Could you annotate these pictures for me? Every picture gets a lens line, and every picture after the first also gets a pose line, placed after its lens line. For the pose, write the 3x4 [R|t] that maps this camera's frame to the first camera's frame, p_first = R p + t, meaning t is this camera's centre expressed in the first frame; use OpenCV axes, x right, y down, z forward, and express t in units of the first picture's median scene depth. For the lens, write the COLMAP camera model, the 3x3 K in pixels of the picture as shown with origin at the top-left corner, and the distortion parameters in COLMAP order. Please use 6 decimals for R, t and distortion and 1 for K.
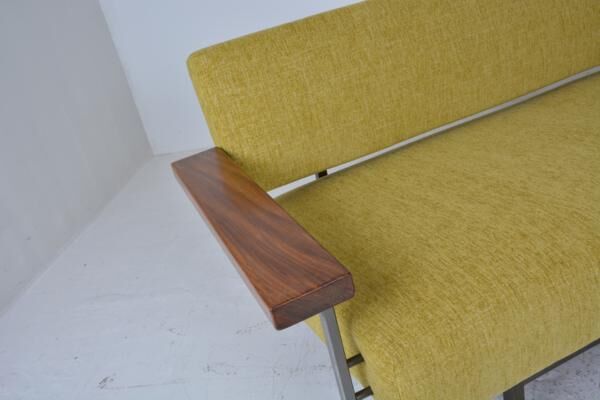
lens RADIAL K [[569.9, 0, 300.0], [0, 569.9, 200.0], [0, 0, 1]] dist [-0.003861, 0.002183]
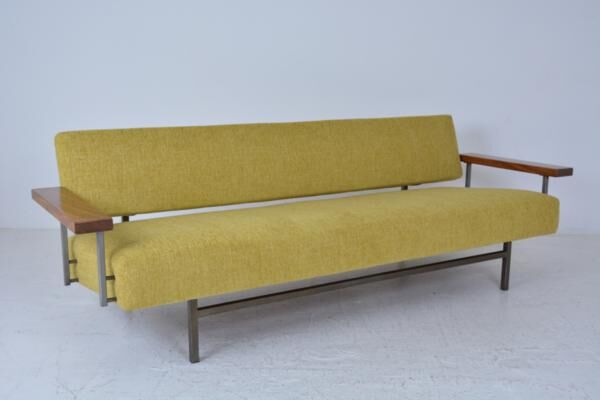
lens RADIAL K [[691.9, 0, 300.0], [0, 691.9, 200.0], [0, 0, 1]] dist [0.003261, 0.022158]
pose [[0.966250, 0.187980, 0.176139, 0.185517], [-0.132064, 0.948532, -0.287830, 0.450818], [-0.221180, 0.254854, 0.941344, -1.102140]]
